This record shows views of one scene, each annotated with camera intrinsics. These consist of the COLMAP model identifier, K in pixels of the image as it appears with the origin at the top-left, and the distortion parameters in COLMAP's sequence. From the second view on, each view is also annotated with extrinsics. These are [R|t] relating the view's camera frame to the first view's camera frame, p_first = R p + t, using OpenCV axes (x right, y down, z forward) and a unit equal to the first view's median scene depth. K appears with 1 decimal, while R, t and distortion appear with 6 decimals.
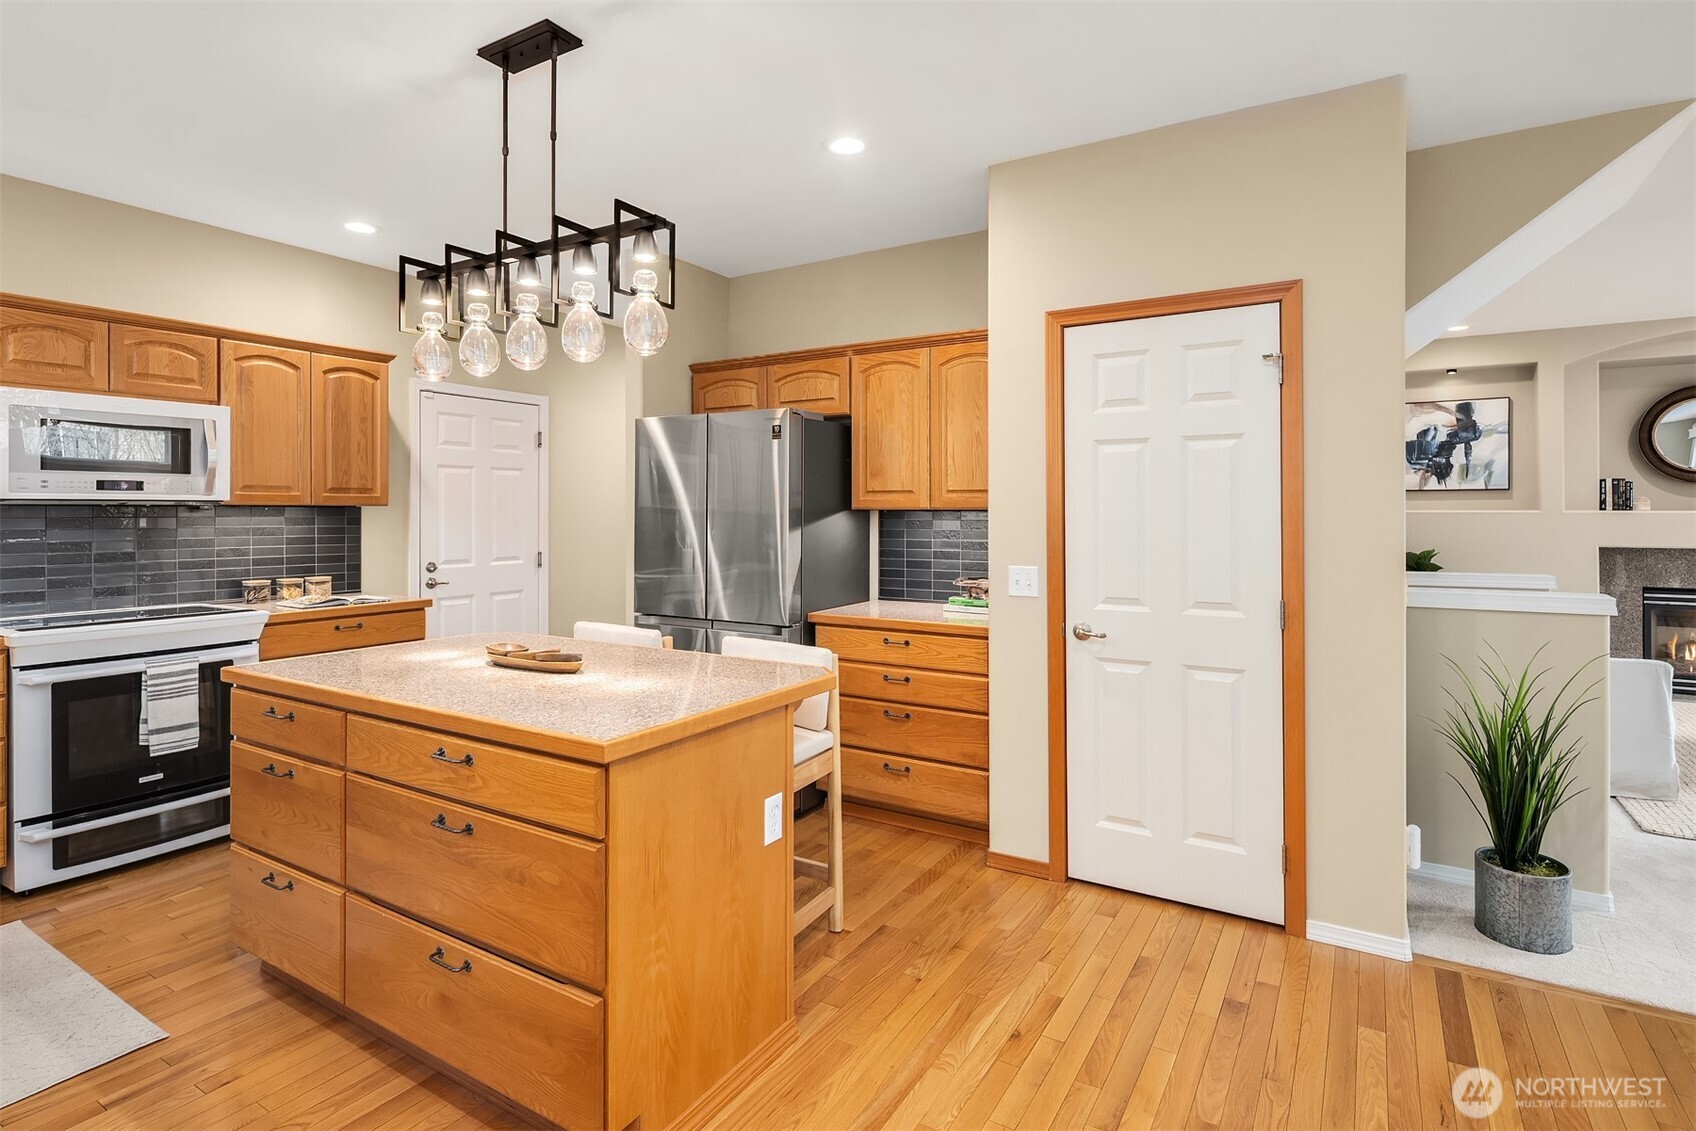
lens RADIAL K [[839.9, 0, 848.2], [0, 839.9, 515.4], [0, 0, 1]] dist [0.002301, 0.000315]
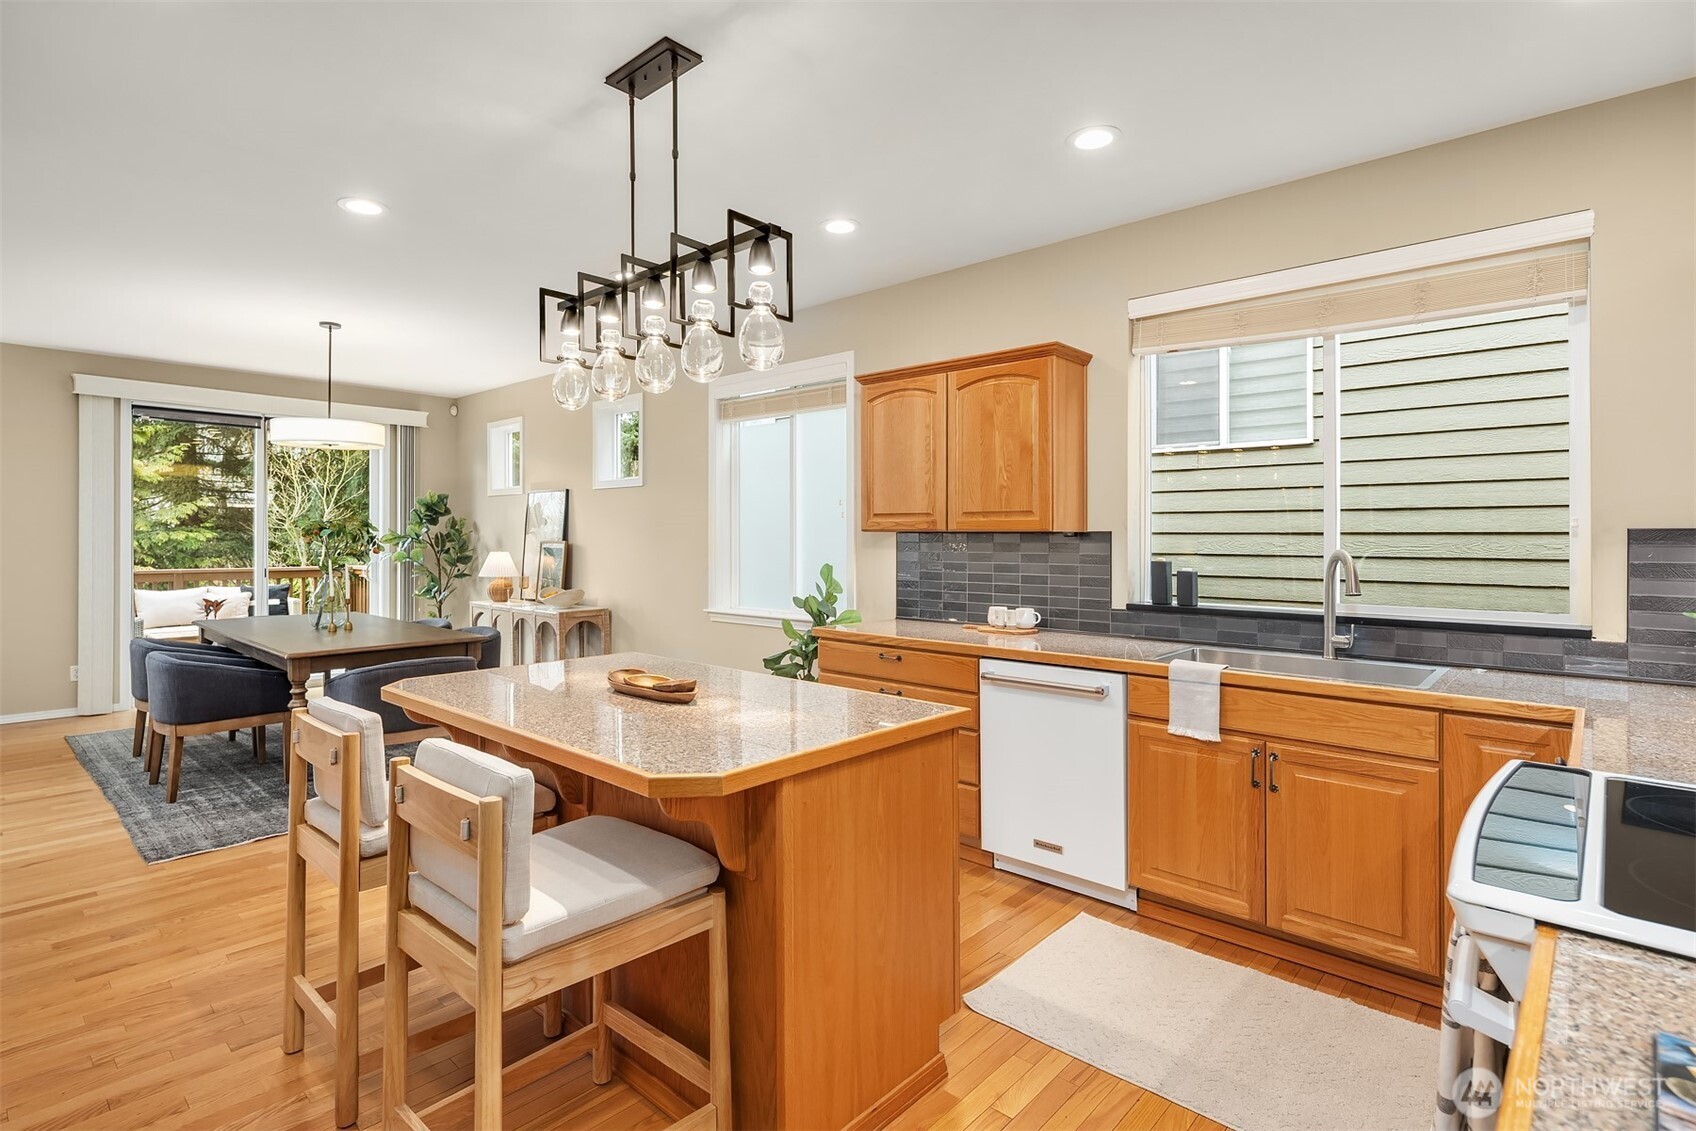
lens RADIAL K [[832.2, 0, 850.6], [0, 832.2, 532.9], [0, 0, 1]] dist [0.001508, 0.000347]
pose [[-0.982731, -0.002242, 0.185026, -0.466438], [-0.003172, 0.999984, -0.004733, -0.001568], [-0.185012, -0.005238, -0.982722, 1.132357]]
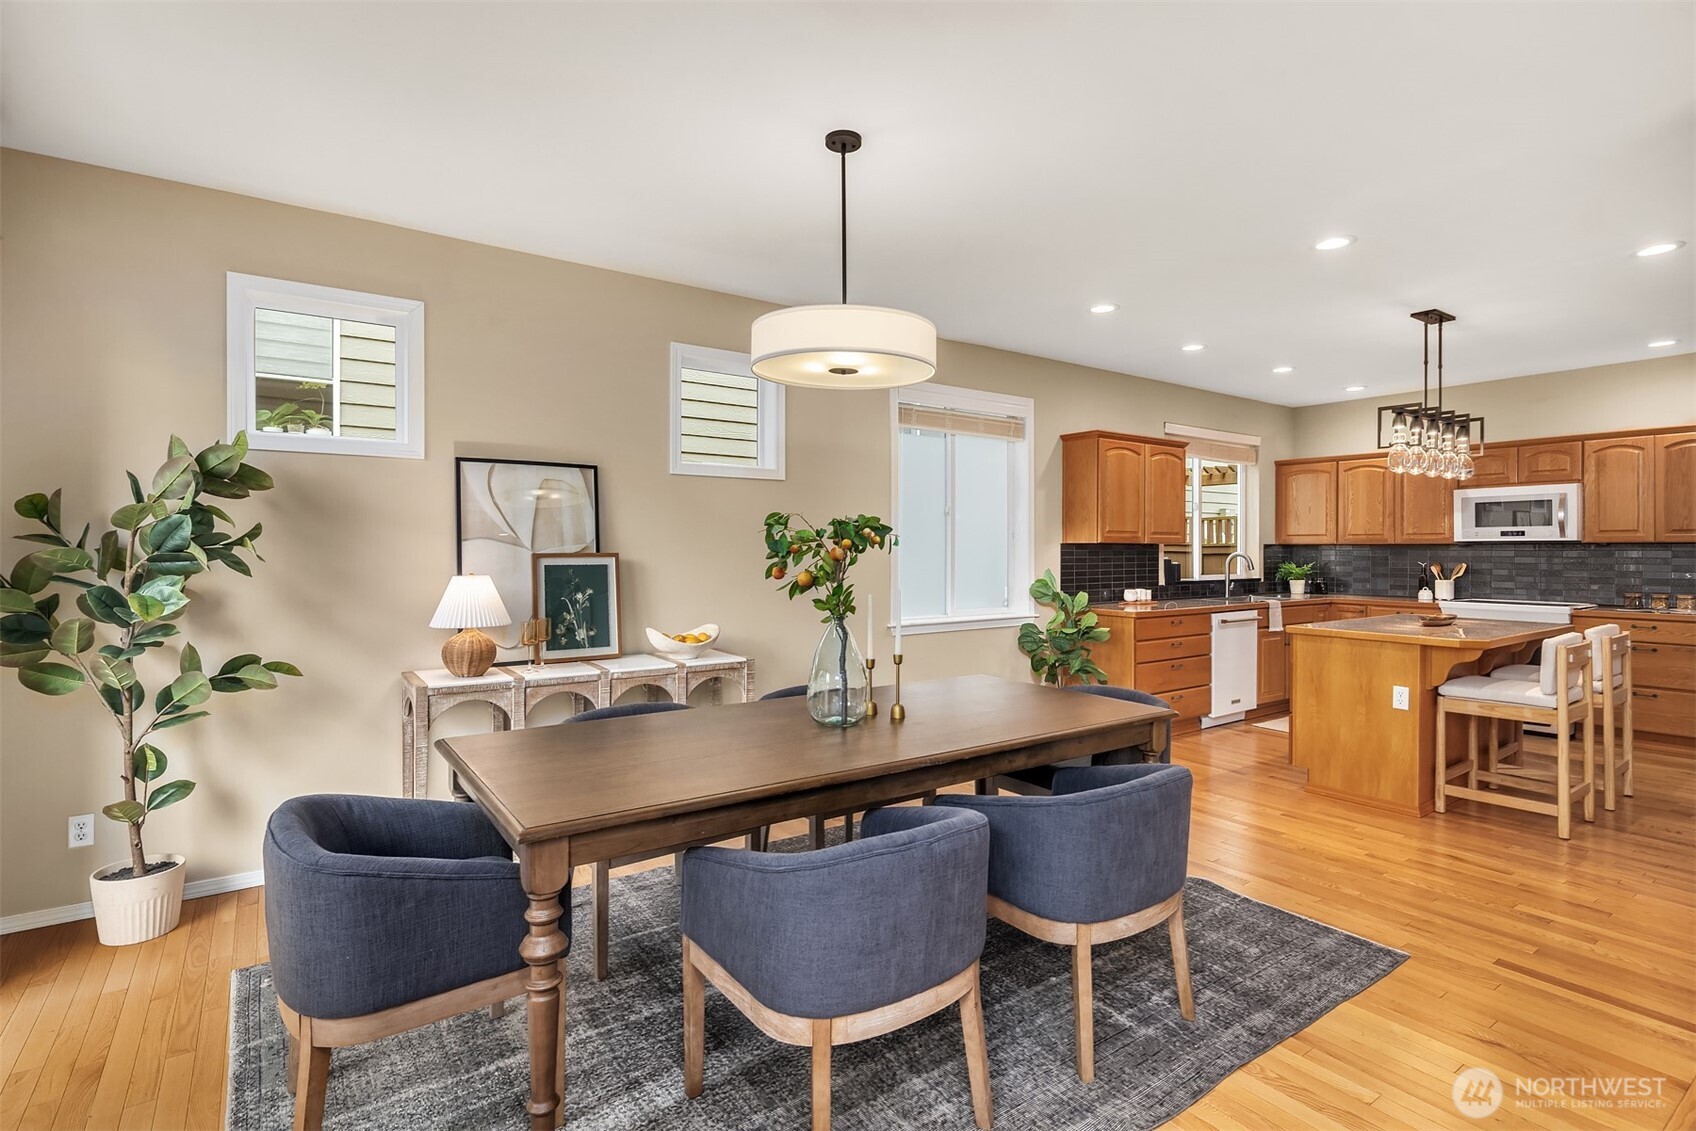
lens RADIAL K [[822.6, 0, 853.6], [0, 822.6, 544.2], [0, 0, 1]] dist [-0.001946, -0.000640]
pose [[-0.388011, -0.004833, -0.921642, 1.165142], [-0.003146, 0.999987, -0.003920, 0.000842], [0.921649, 0.001378, -0.388021, 0.284170]]
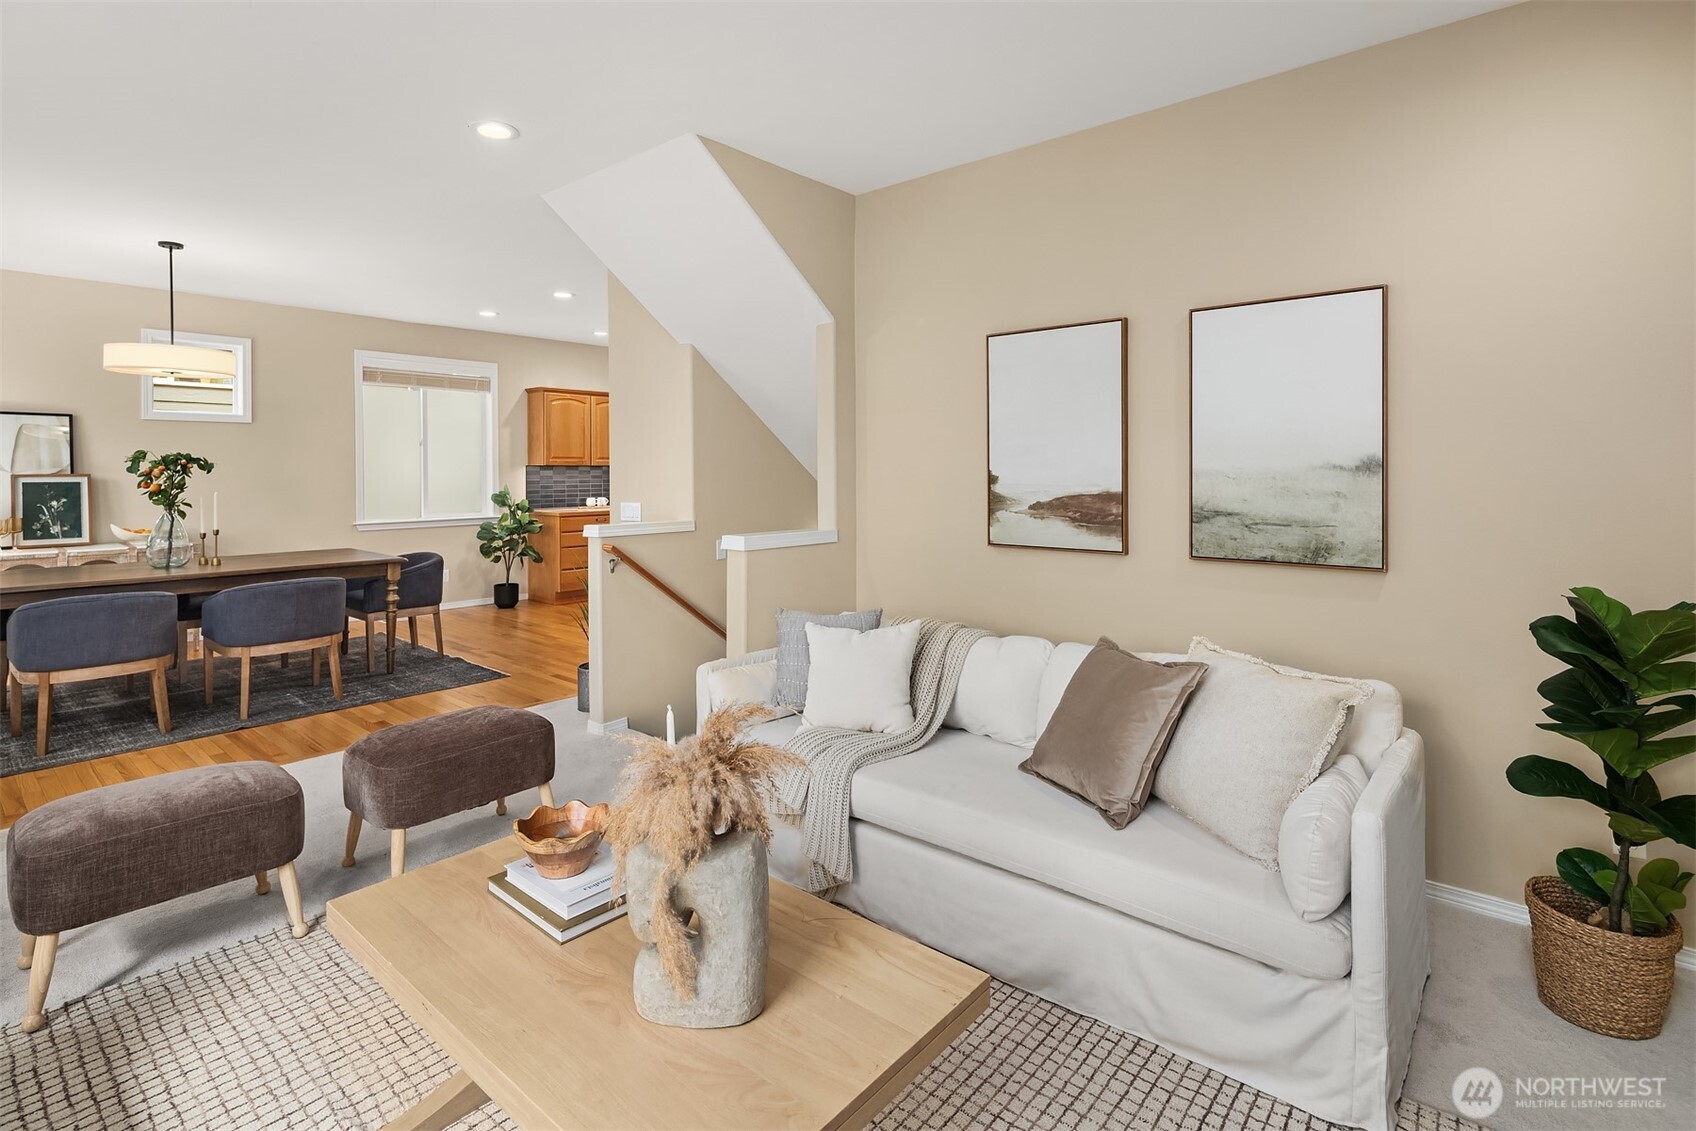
lens RADIAL K [[819.4, 0, 844.2], [0, 819.4, 495.3], [0, 0, 1]] dist [0.000905, 0.000029]
pose [[-0.153547, 0.033606, -0.987570, 1.575546], [-0.001532, 0.999412, 0.034247, -0.005384], [0.988140, 0.006771, -0.153405, 1.153345]]
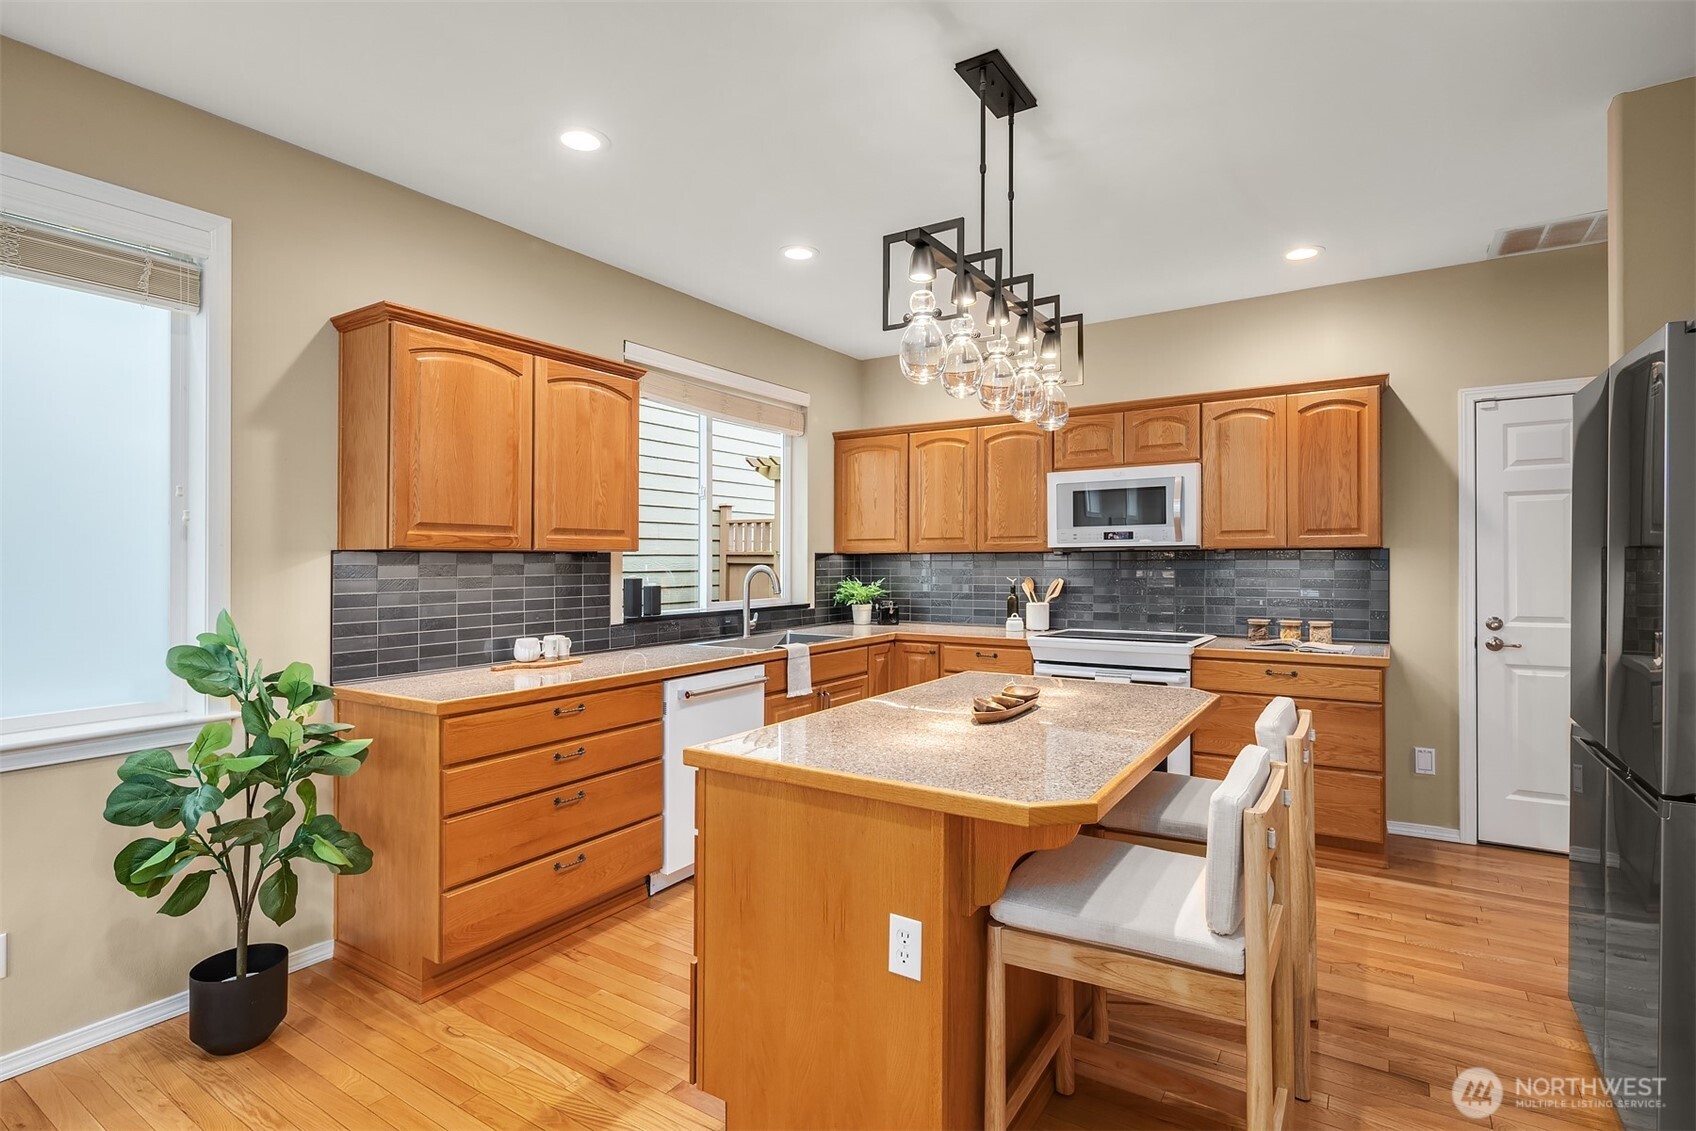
lens RADIAL K [[825.9, 0, 848.0], [0, 825.9, 556.5], [0, 0, 1]] dist [0.004229, 0.000788]
pose [[-0.022747, -0.003661, -0.999735, 0.350629], [0.001908, 0.999991, -0.003705, 0.000766], [0.999739, -0.001992, -0.022739, 0.497948]]
